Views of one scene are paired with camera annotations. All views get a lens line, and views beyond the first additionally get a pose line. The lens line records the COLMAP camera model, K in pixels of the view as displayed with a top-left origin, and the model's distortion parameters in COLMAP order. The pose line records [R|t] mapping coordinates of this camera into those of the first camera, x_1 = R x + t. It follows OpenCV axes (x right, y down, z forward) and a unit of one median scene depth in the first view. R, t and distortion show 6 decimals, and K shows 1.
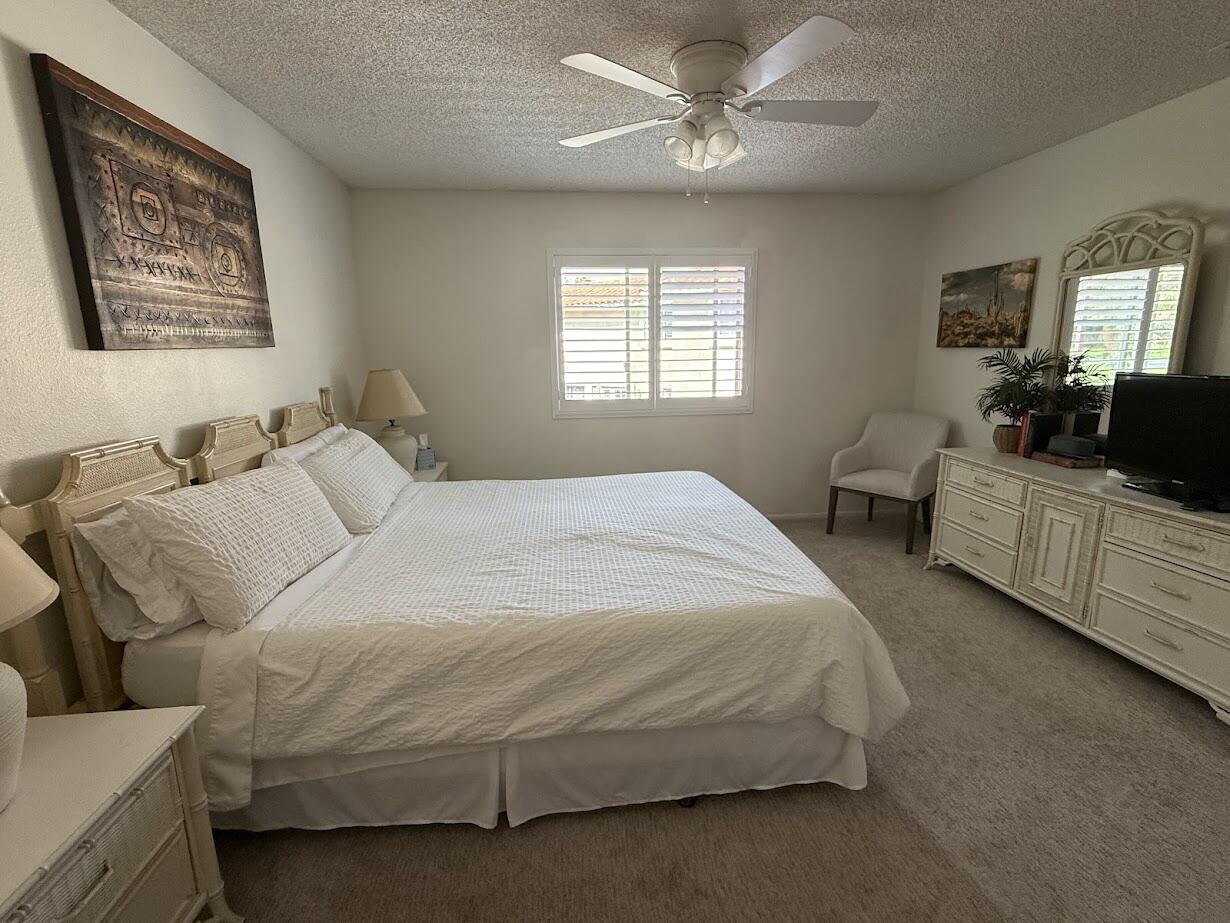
lens RADIAL K [[553.3, 0, 616.3], [0, 553.3, 462.9], [0, 0, 1]] dist [0.000156, 0.000225]
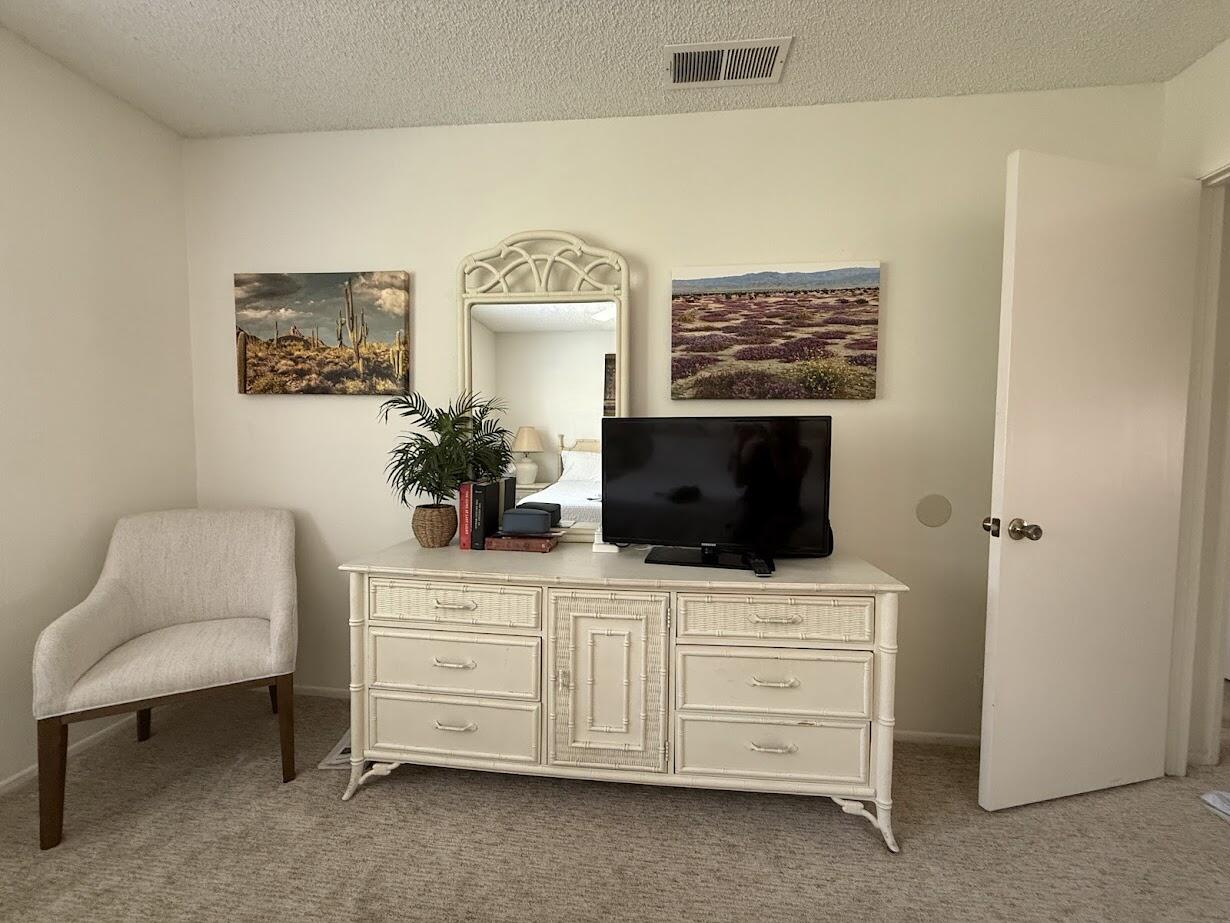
lens RADIAL K [[493.2, 0, 615.8], [0, 493.2, 464.2], [0, 0, 1]] dist [-0.001297, 0.000780]
pose [[0.203850, -0.032627, 0.978458, 0.175736], [0.184239, 0.982865, -0.005610, -0.070933], [-0.961510, 0.181414, 0.206368, 0.640435]]
